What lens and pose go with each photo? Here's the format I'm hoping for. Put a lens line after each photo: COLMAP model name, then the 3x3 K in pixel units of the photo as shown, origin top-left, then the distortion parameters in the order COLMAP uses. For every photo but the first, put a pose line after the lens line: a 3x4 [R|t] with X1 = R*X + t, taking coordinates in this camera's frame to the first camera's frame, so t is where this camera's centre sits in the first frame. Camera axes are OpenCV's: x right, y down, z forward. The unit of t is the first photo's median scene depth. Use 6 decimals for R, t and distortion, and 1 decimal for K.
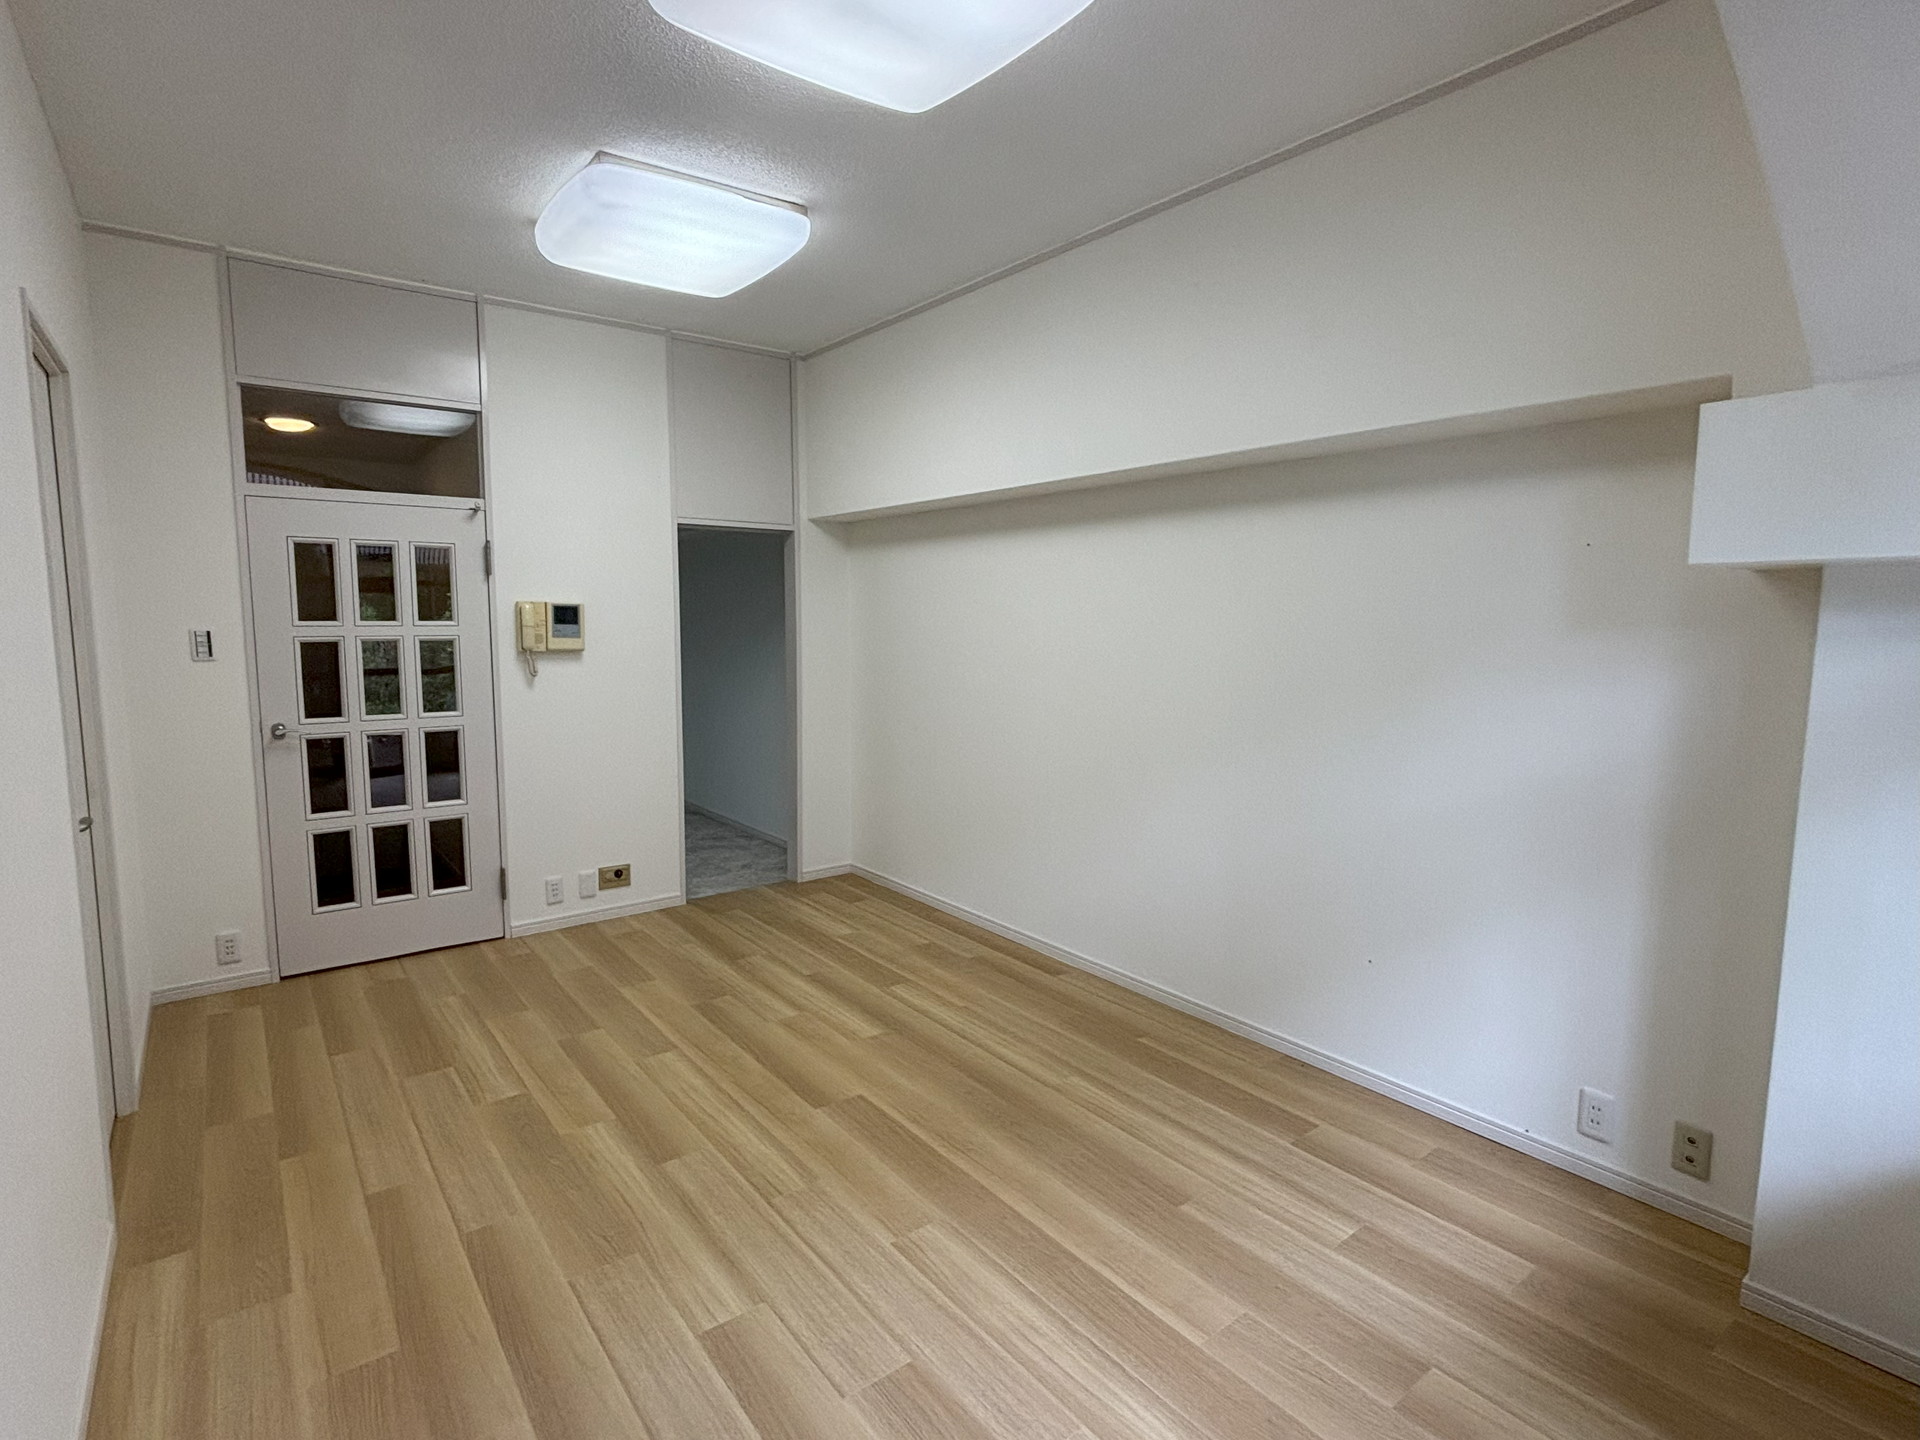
lens RADIAL K [[970.0, 0, 958.9], [0, 970.0, 716.5], [0, 0, 1]] dist [0.002817, 0.001609]
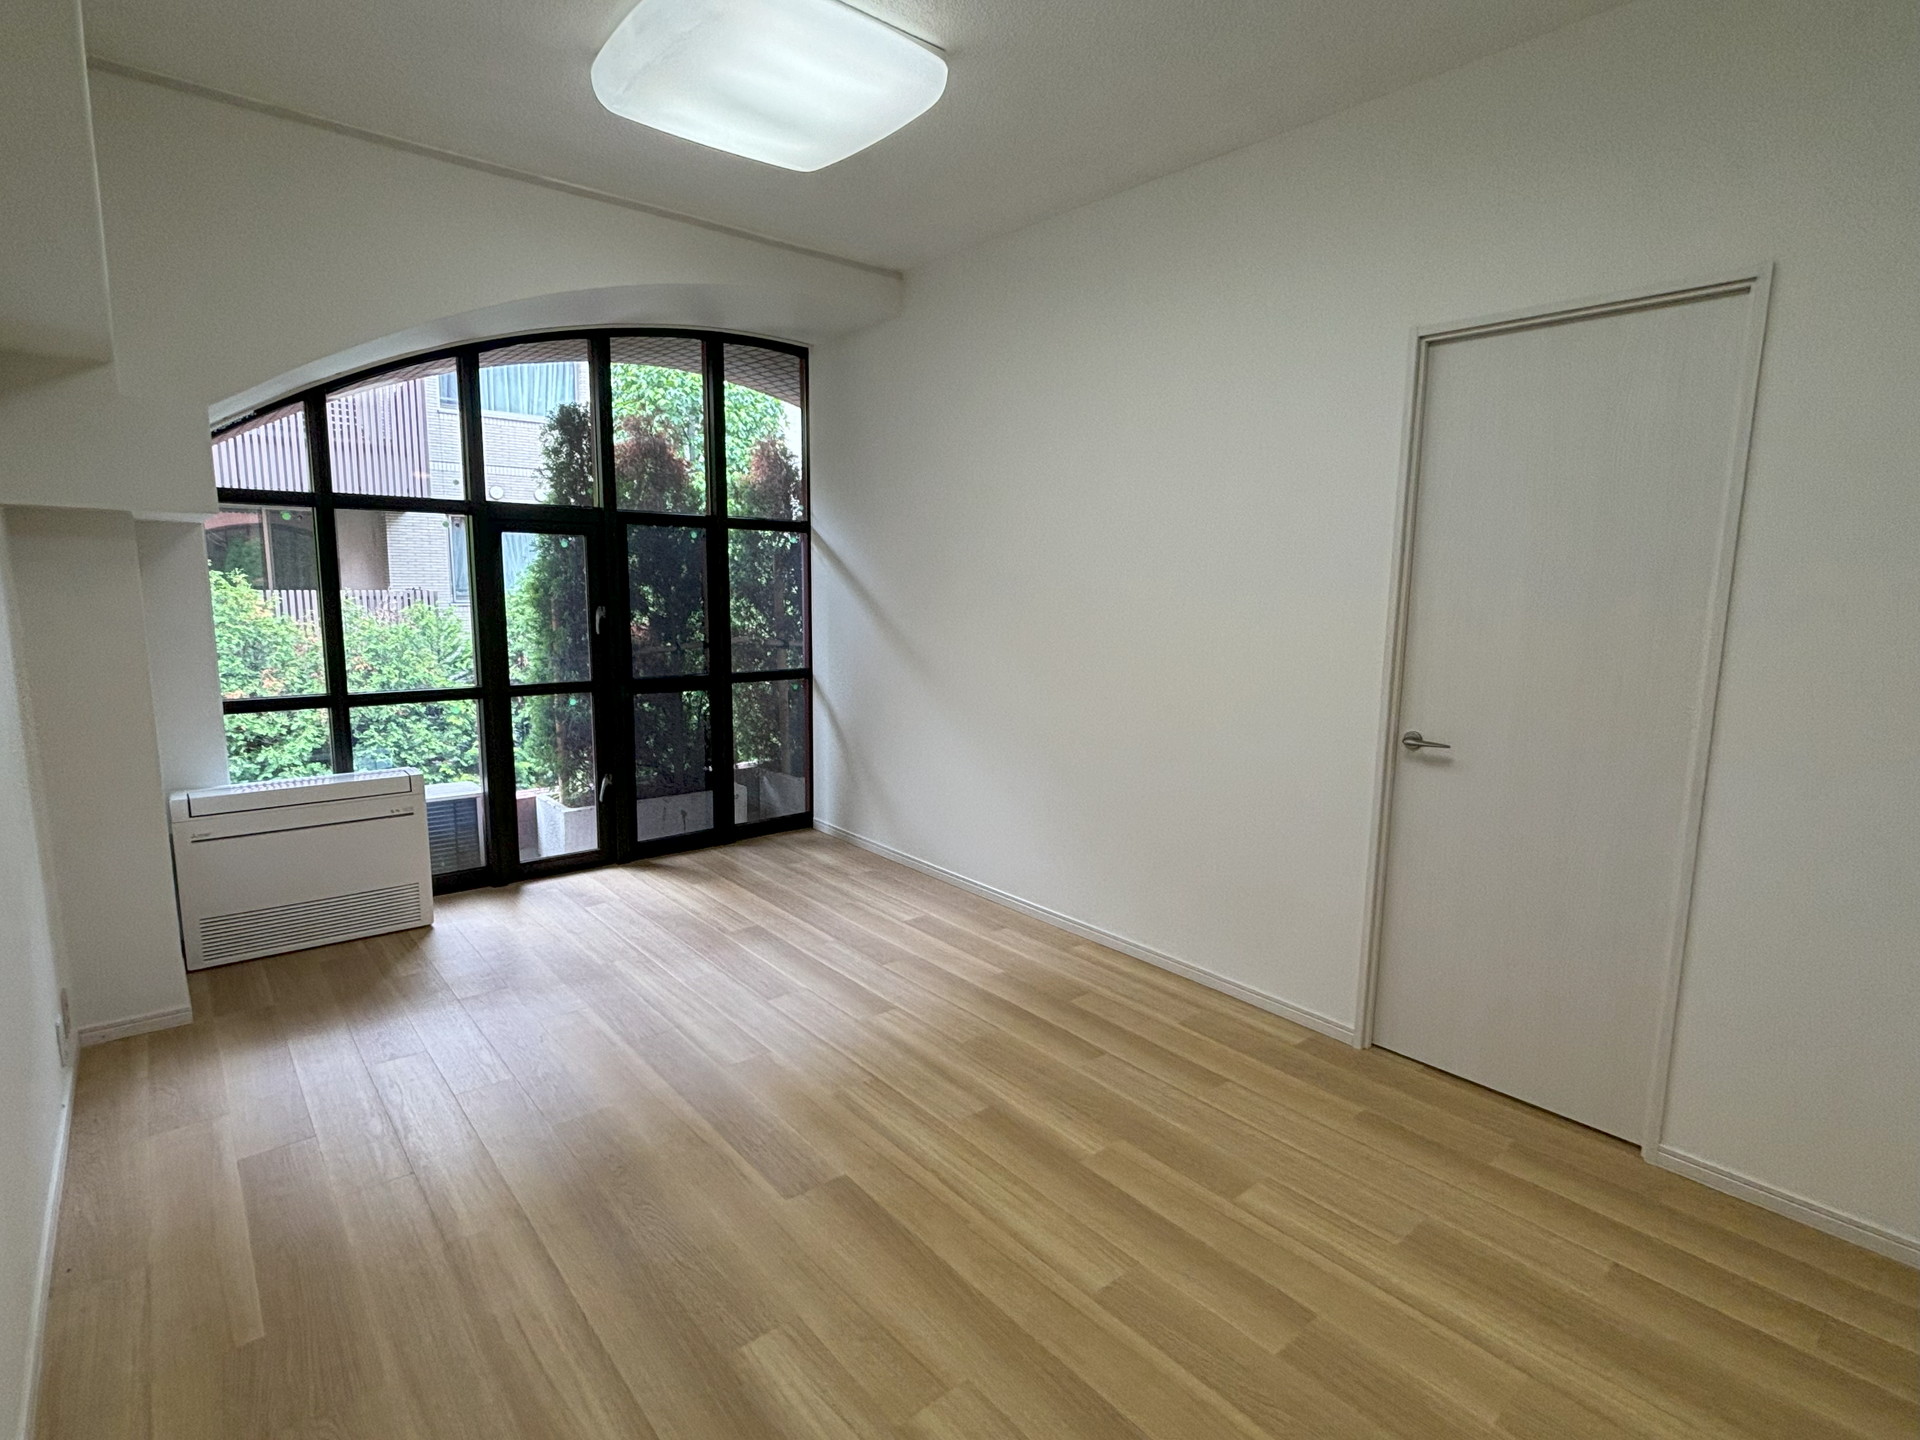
lens RADIAL K [[970.0, 0, 953.1], [0, 970.0, 725.2], [0, 0, 1]] dist [0.002817, 0.001609]
pose [[-0.999200, -0.007975, -0.039187, -0.200576], [-0.017728, 0.966694, 0.255320, -0.165260], [0.035846, 0.255810, -0.966062, 1.672344]]
